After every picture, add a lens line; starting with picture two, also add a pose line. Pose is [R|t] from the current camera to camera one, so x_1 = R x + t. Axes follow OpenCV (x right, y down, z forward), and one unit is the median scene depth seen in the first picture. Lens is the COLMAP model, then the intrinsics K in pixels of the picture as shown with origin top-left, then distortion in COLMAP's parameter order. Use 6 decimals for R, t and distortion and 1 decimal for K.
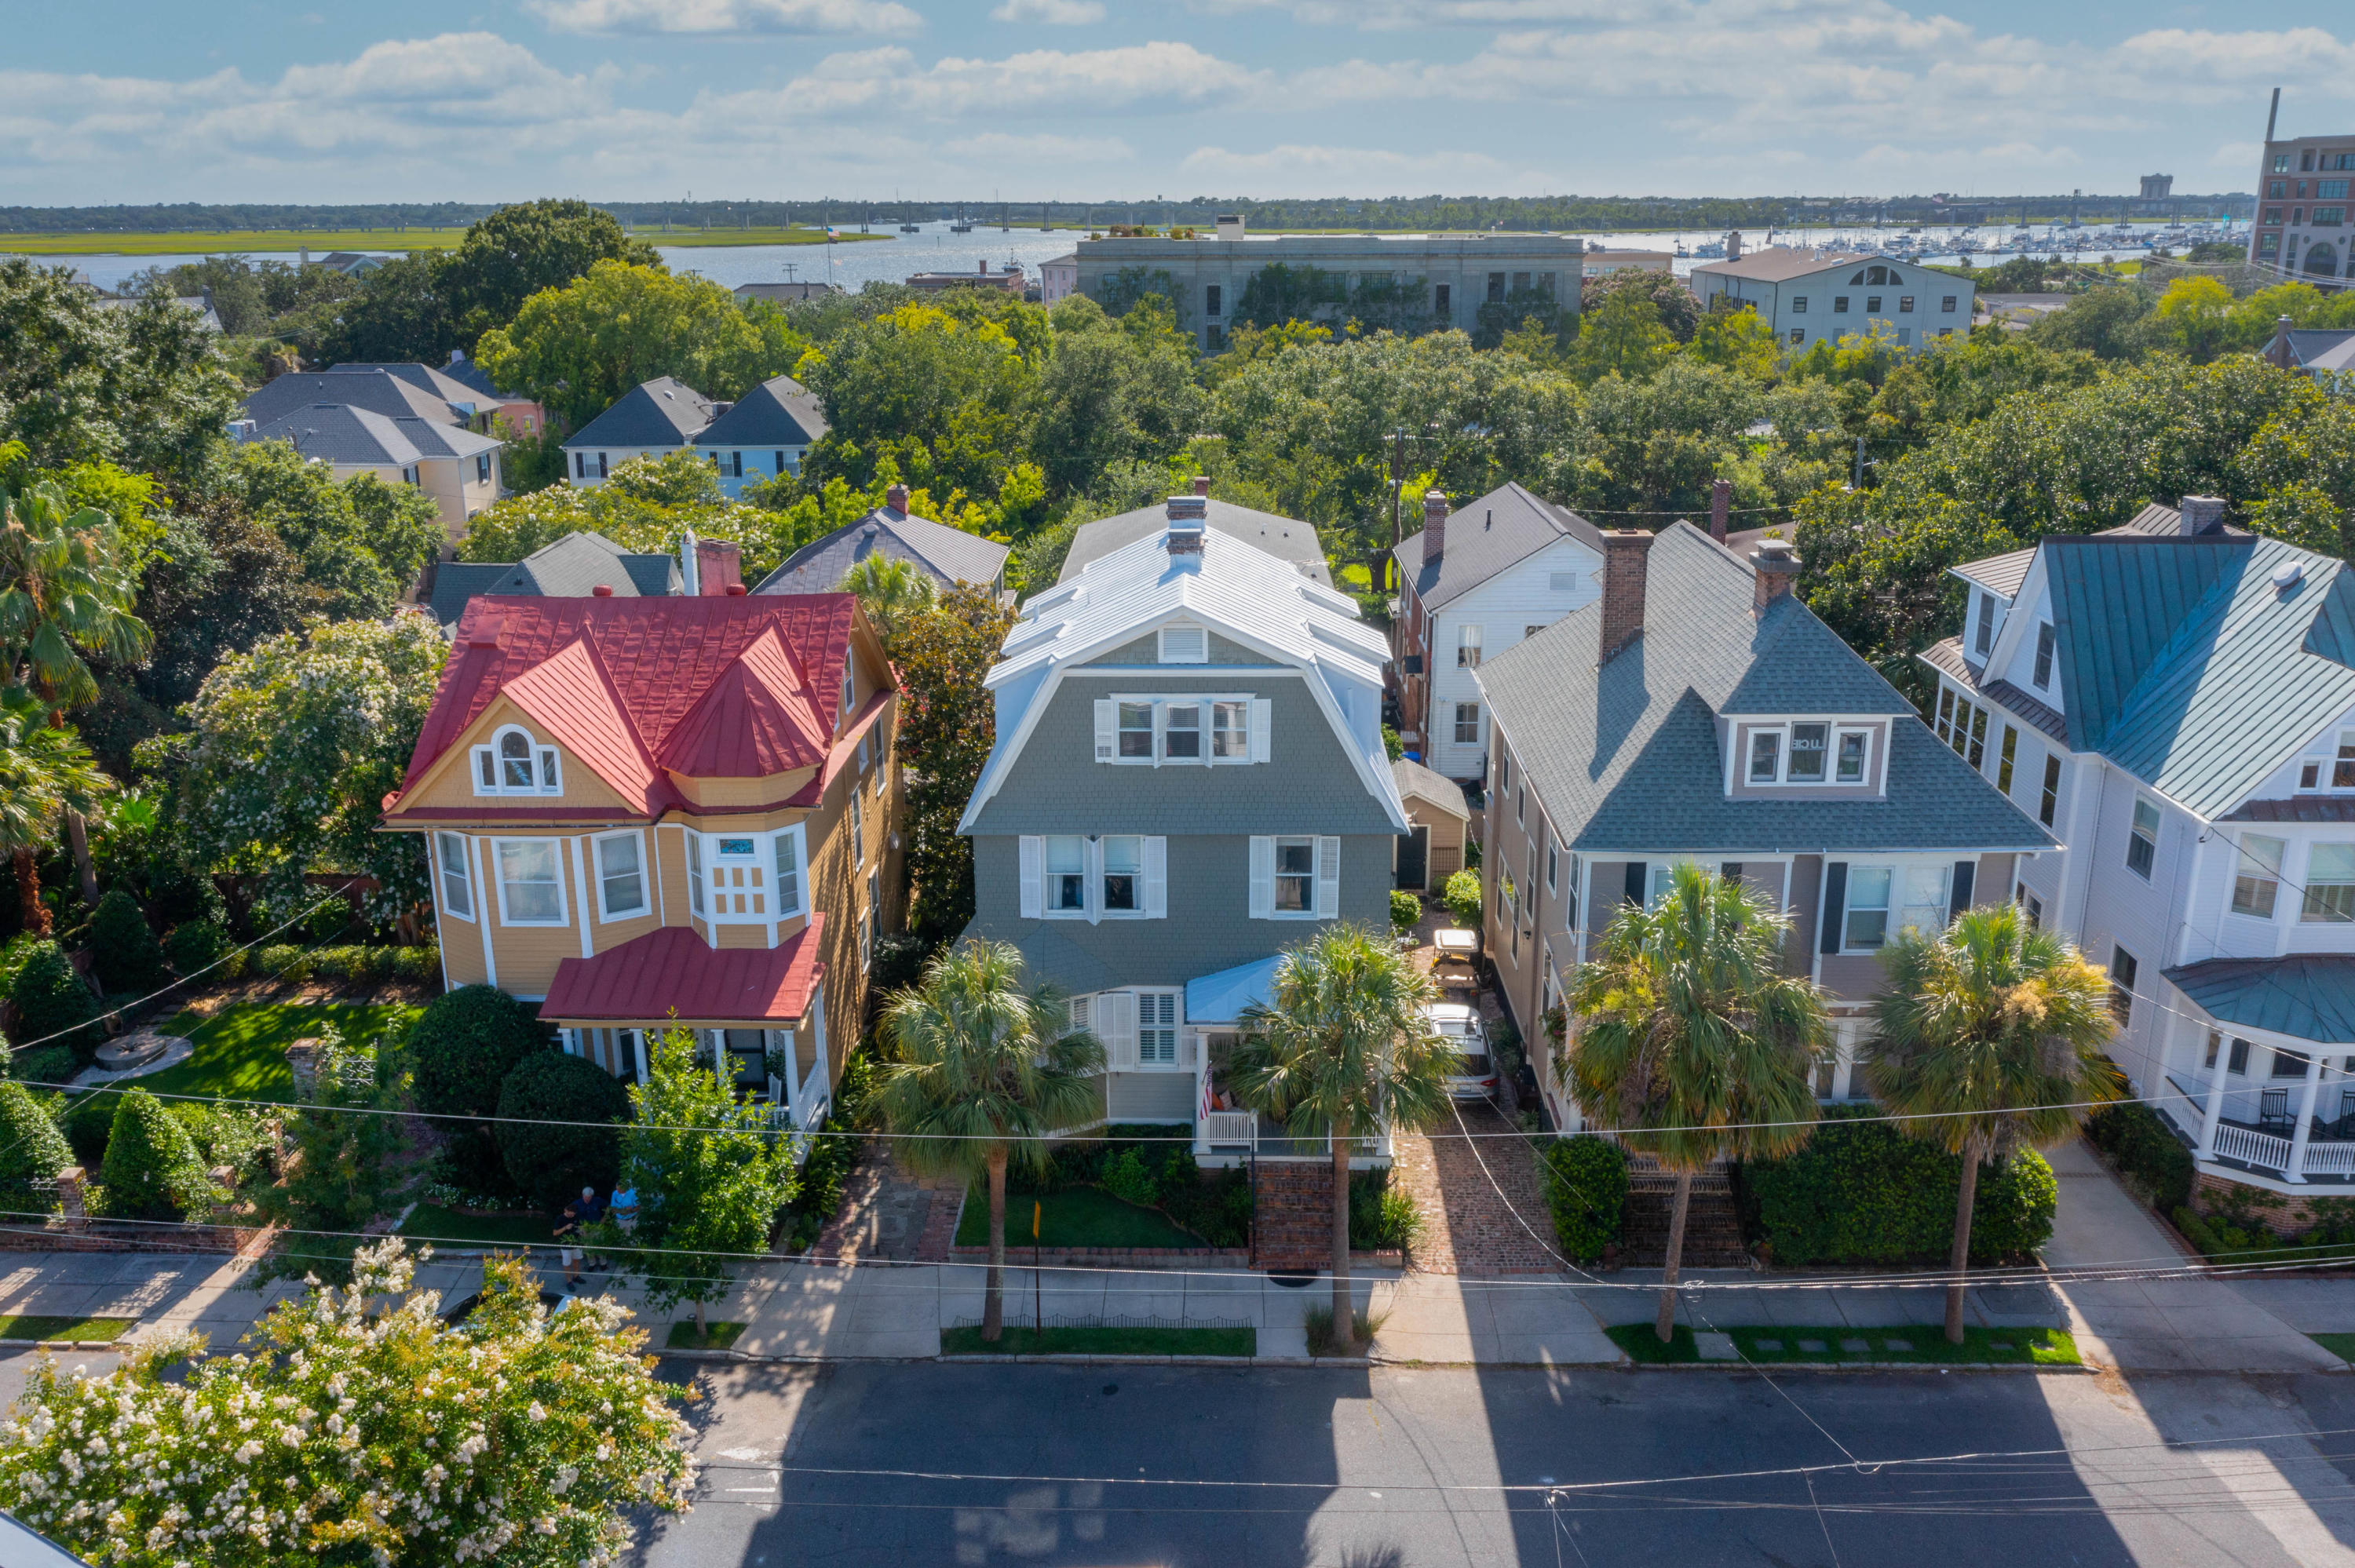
lens RADIAL K [[1891.1, 0, 1177.5], [0, 1891.1, 784.0], [0, 0, 1]] dist [-0.009250, 0.003018]
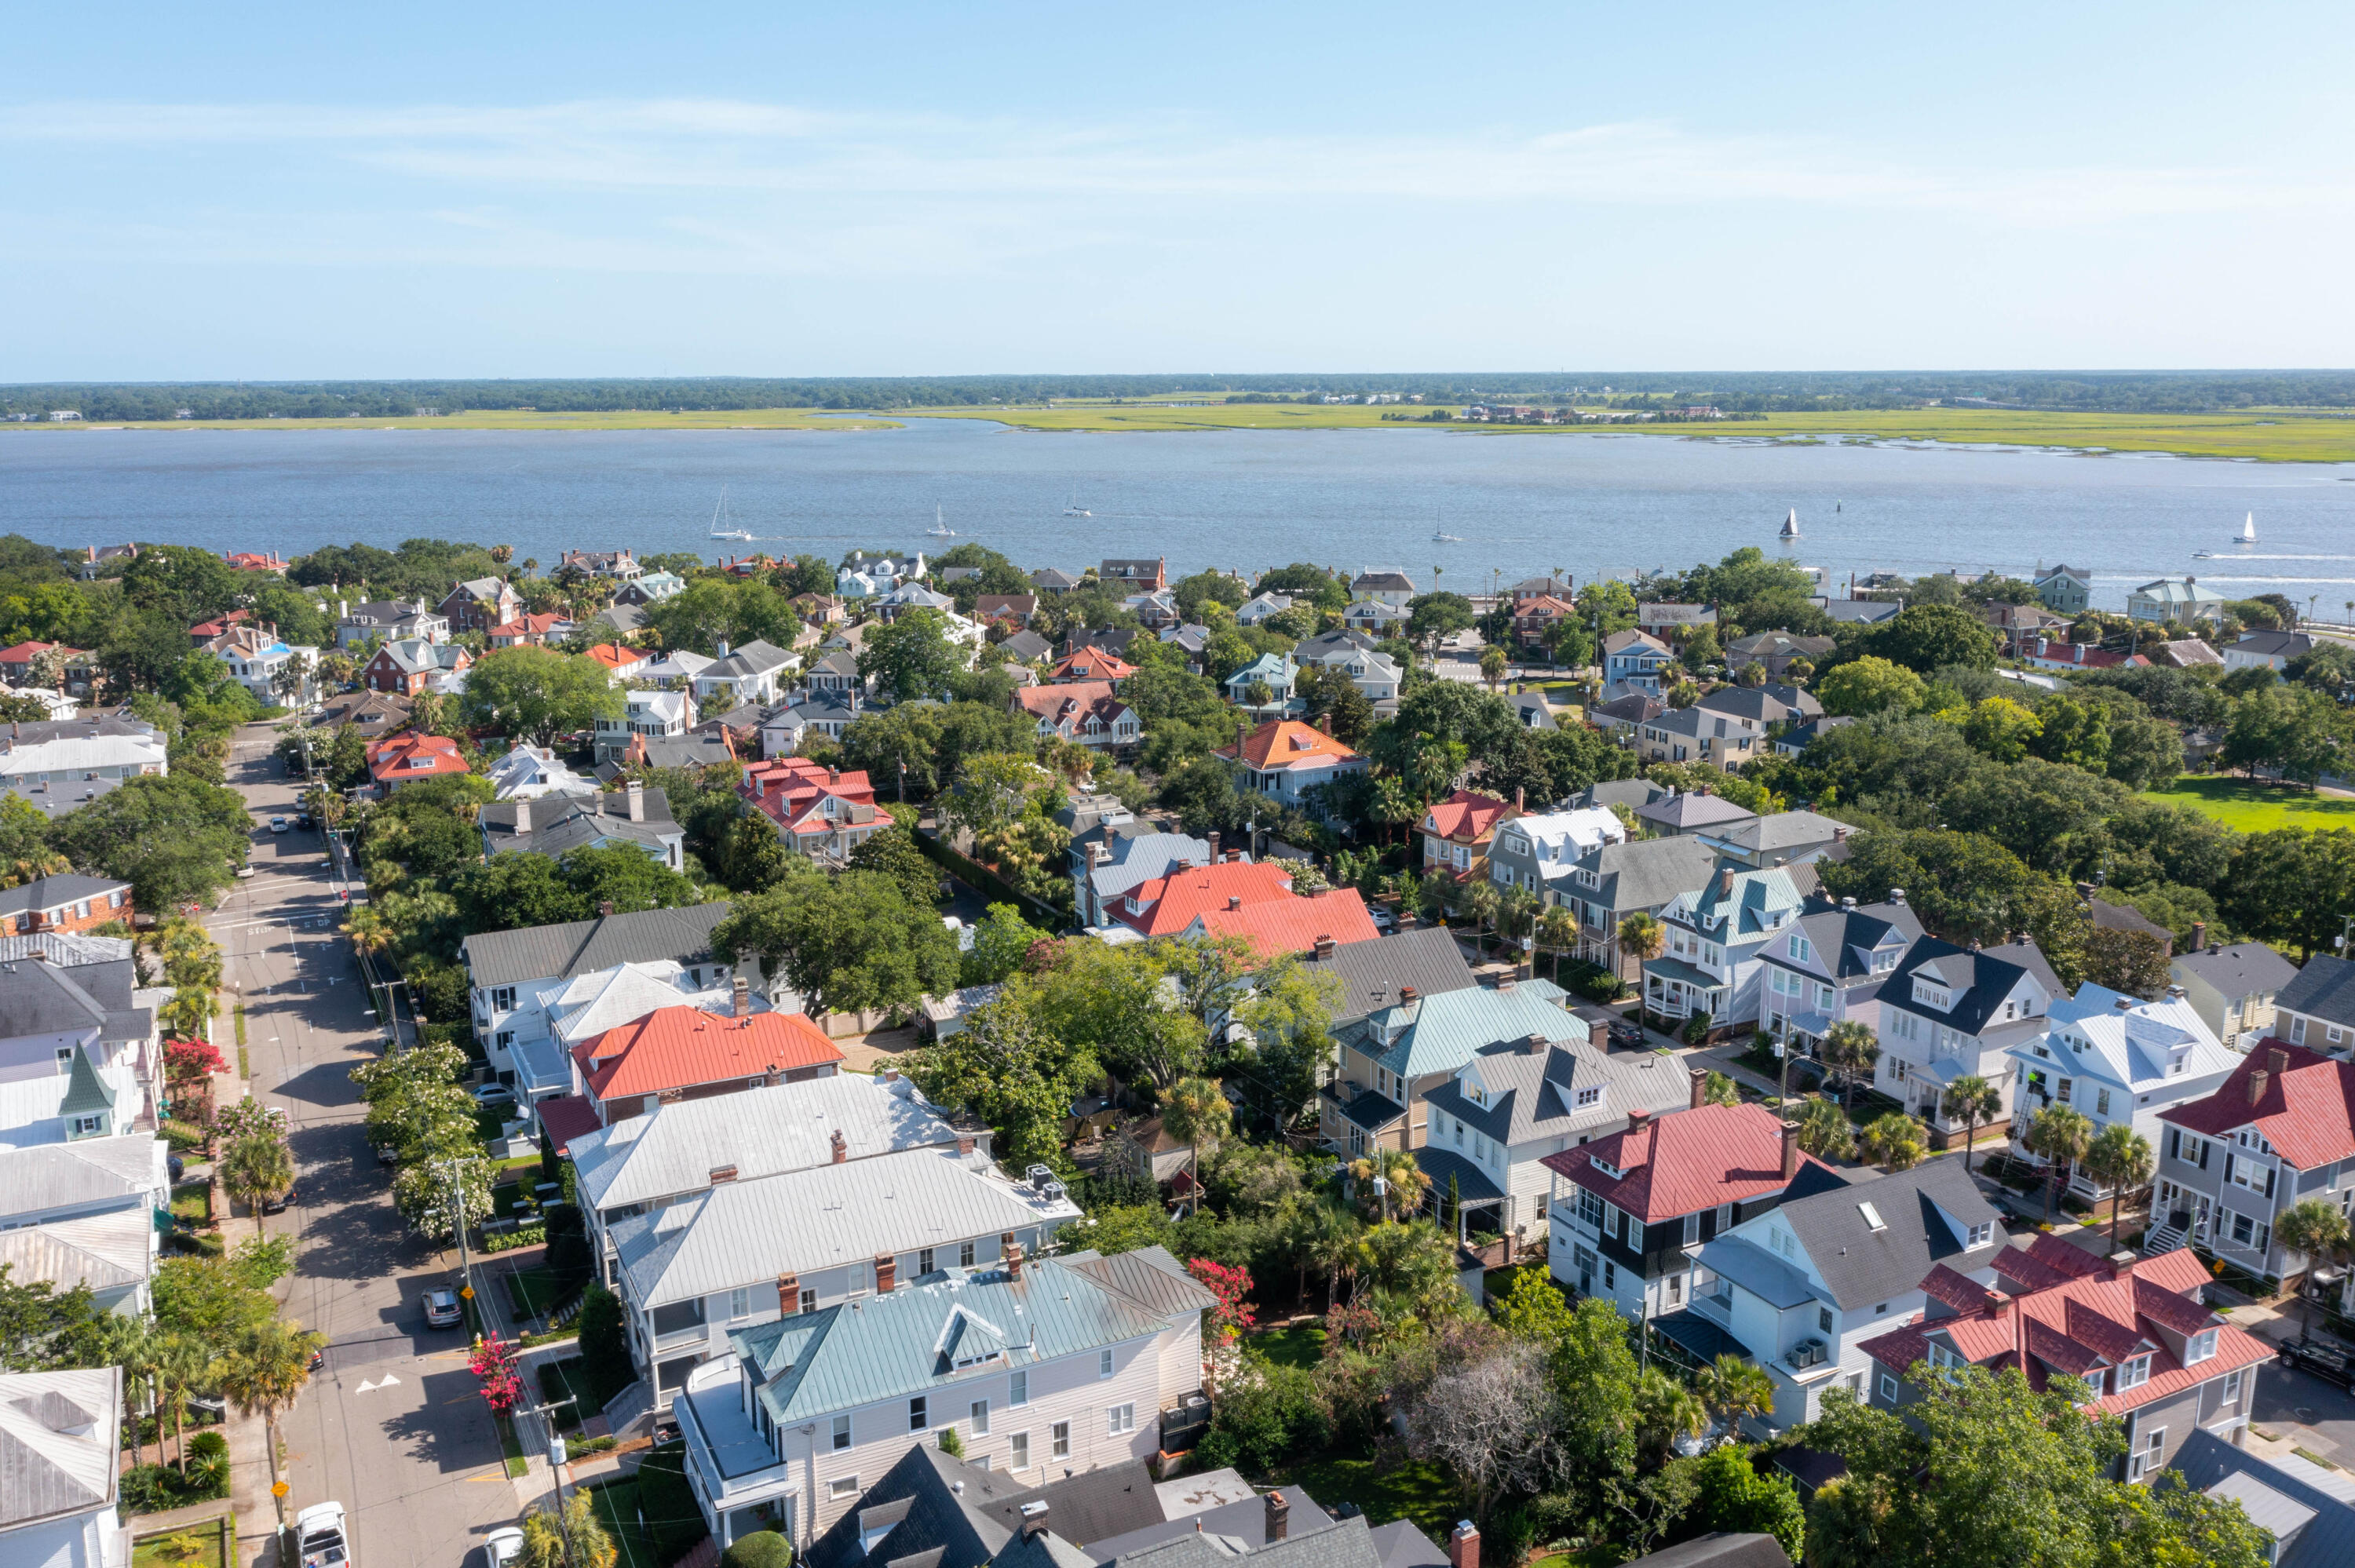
lens RADIAL K [[1867.9, 0, 1177.5], [0, 1867.9, 784.0], [0, 0, 1]] dist [-0.006074, -0.001357]
pose [[0.472071, 0.194086, -0.859930, 3.475409], [-0.259170, 0.962911, 0.075054, -0.298248], [0.842603, 0.187437, 0.504863, -2.023209]]
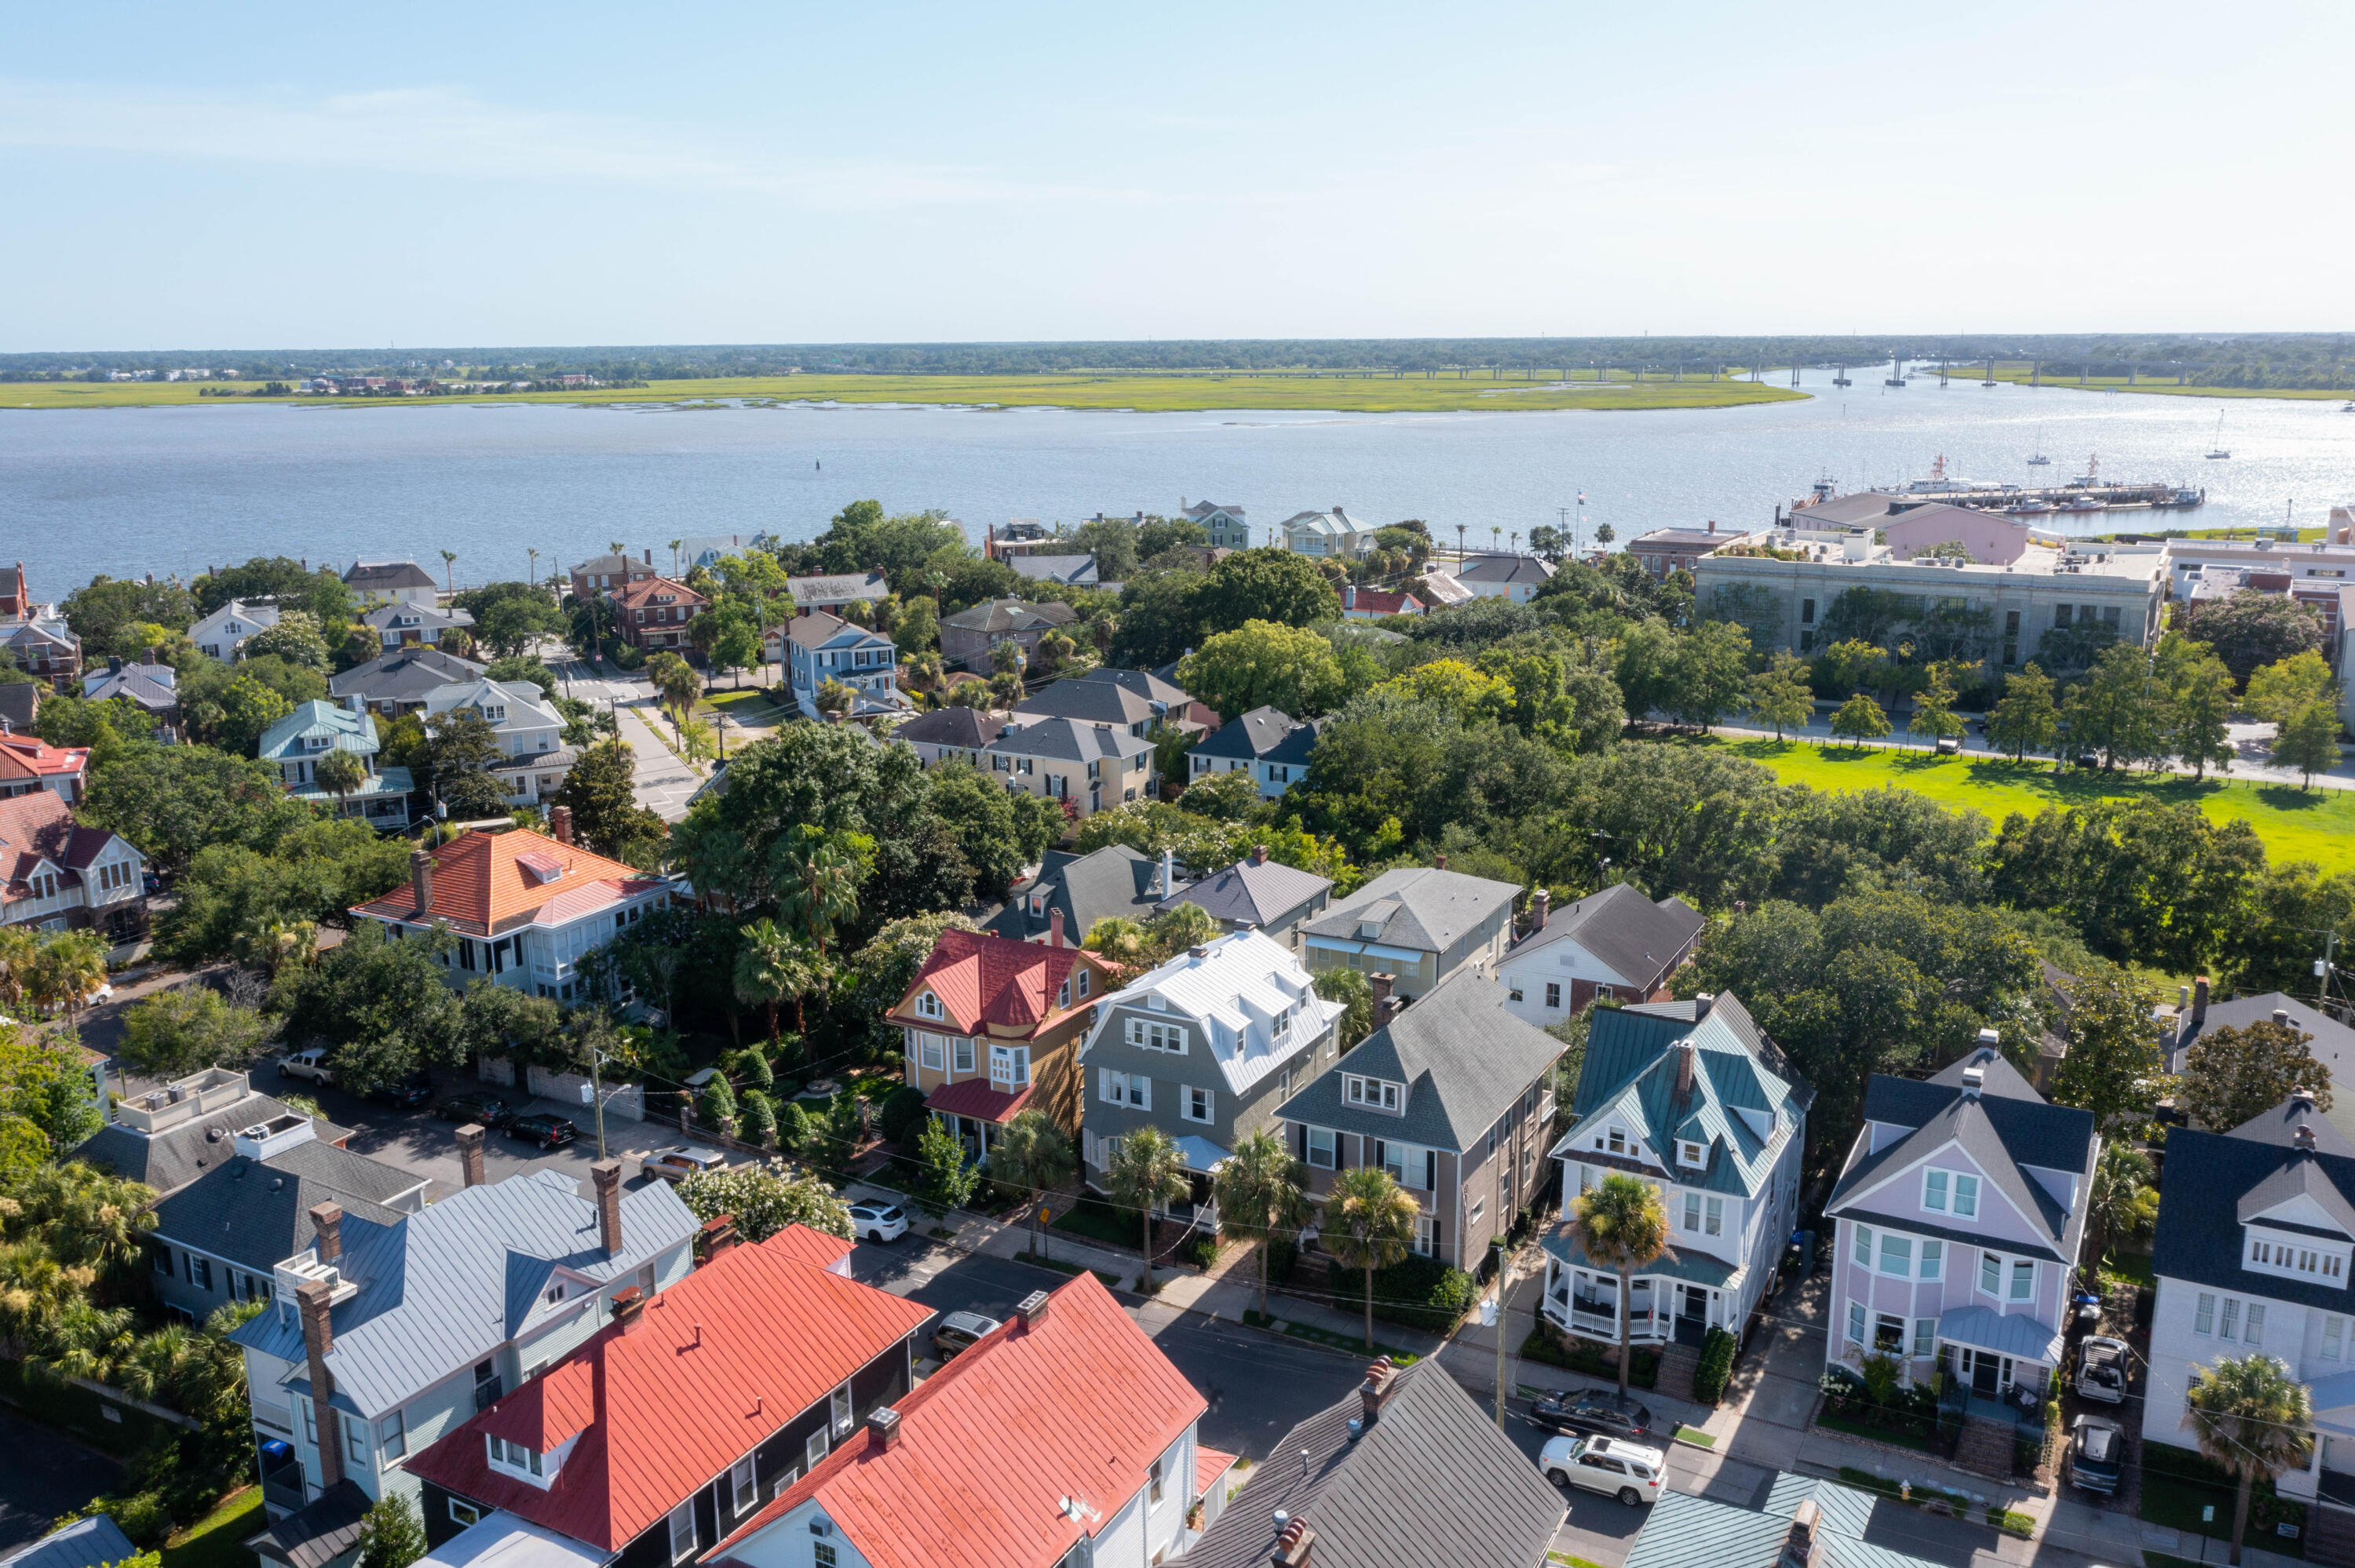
lens RADIAL K [[1867.9, 0, 1177.5], [0, 1867.9, 784.0], [0, 0, 1]] dist [-0.006074, -0.001357]
pose [[0.885154, 0.106265, -0.453001, 1.063912], [-0.134835, 0.990379, -0.031141, -0.273986], [0.445333, 0.088645, 0.890966, -1.144353]]
